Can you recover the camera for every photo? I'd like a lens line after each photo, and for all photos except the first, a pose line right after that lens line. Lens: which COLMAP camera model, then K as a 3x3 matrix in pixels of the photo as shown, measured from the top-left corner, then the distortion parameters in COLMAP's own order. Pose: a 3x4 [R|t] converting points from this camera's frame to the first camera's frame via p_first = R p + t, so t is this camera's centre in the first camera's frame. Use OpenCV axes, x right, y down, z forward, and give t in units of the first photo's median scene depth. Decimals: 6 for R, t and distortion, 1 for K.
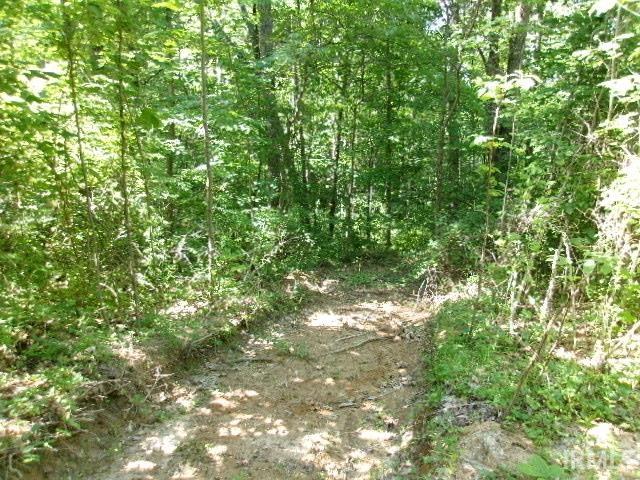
lens RADIAL K [[503.4, 0, 320.0], [0, 503.4, 240.0], [0, 0, 1]] dist [-0.012581, -0.013584]
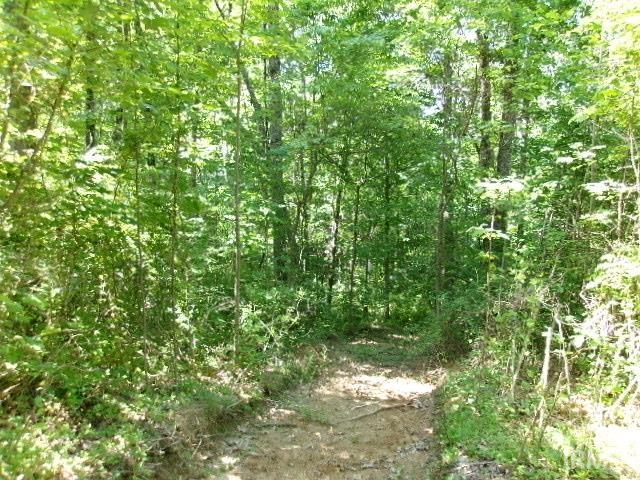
lens RADIAL K [[503.4, 0, 320.0], [0, 503.4, 240.0], [0, 0, 1]] dist [-0.012581, -0.013584]
pose [[0.999750, 0.018473, 0.012607, -0.059282], [-0.016541, 0.990141, -0.139094, -0.008296], [-0.015052, 0.138851, 0.990199, -0.128223]]
